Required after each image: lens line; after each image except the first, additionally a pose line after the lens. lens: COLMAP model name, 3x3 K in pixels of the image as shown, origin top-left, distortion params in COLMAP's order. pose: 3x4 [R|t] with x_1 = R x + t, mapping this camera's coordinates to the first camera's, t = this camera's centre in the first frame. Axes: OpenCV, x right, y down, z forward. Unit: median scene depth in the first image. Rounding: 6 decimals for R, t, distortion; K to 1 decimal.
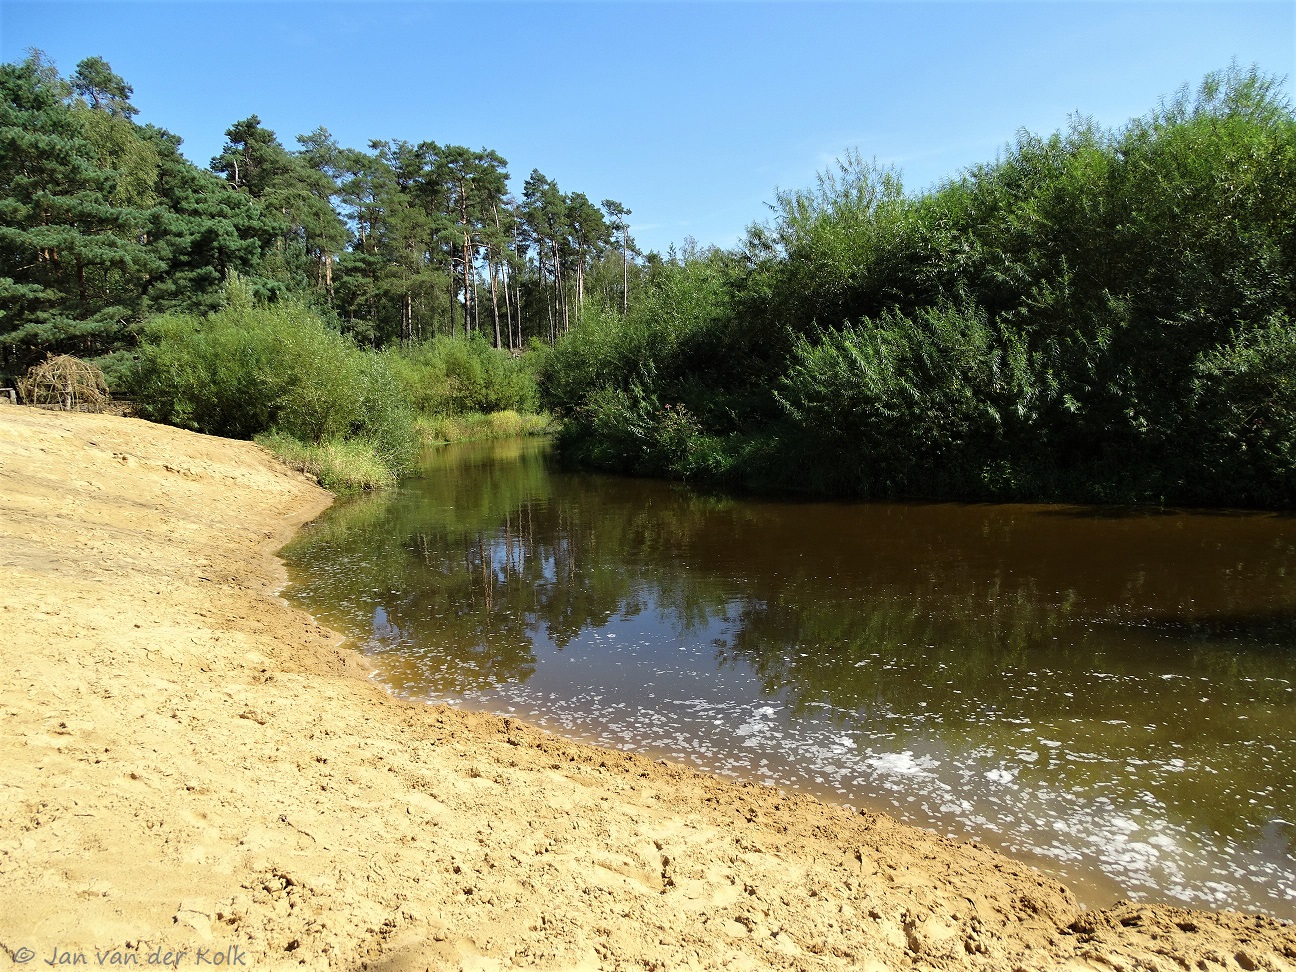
lens RADIAL K [[887.8, 0, 647.5], [0, 887.8, 485.0], [0, 0, 1]] dist [-0.004993, 0.021656]
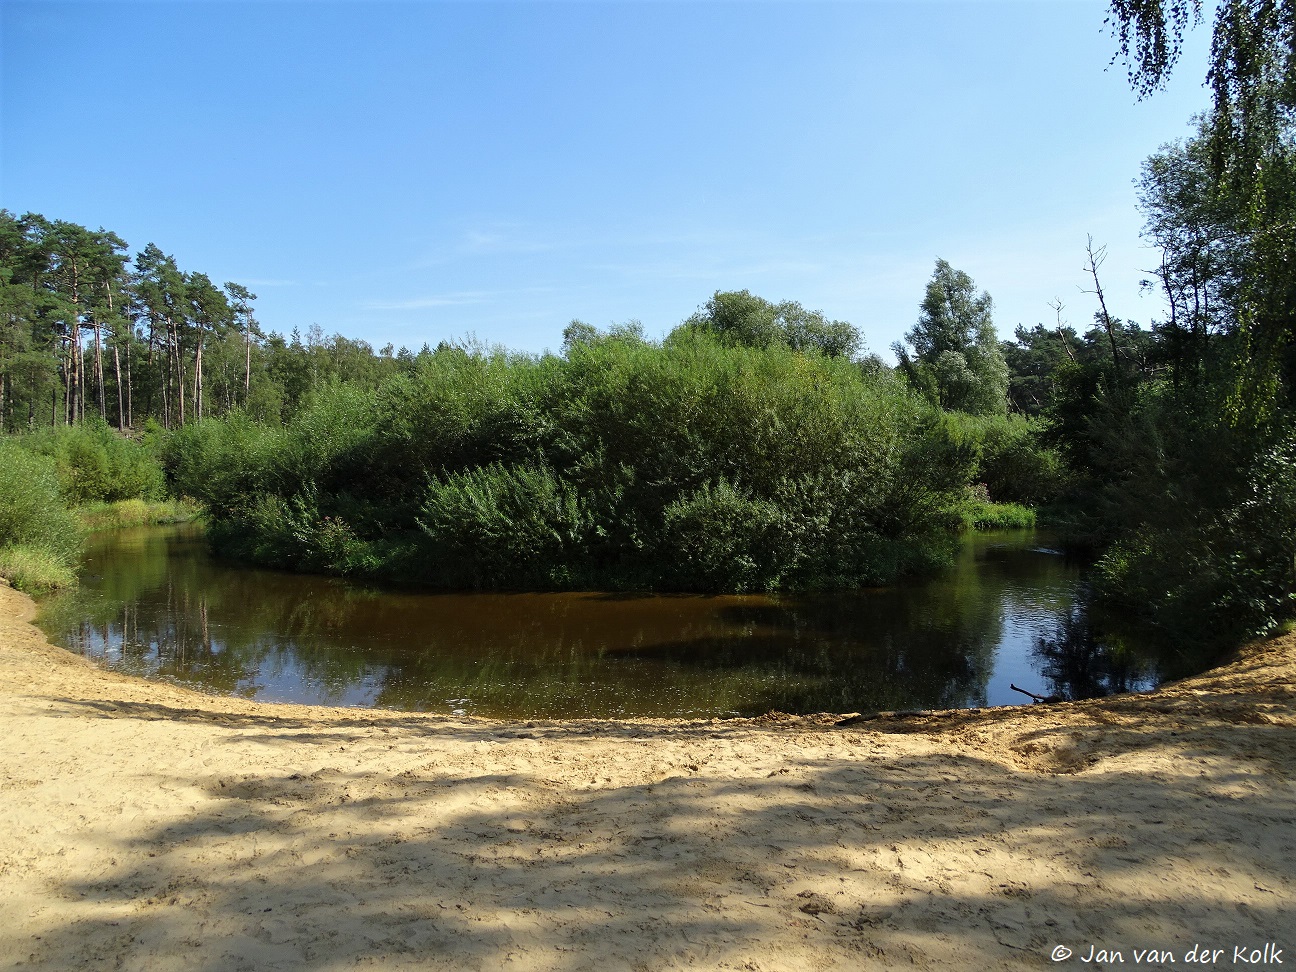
lens RADIAL K [[887.8, 0, 650.6], [0, 887.8, 482.5], [0, 0, 1]] dist [-0.004993, 0.021656]
pose [[0.910248, 0.026283, 0.413229, -0.085816], [0.008327, 0.996620, -0.081732, -0.031571], [-0.413981, 0.077837, 0.906952, -0.376685]]
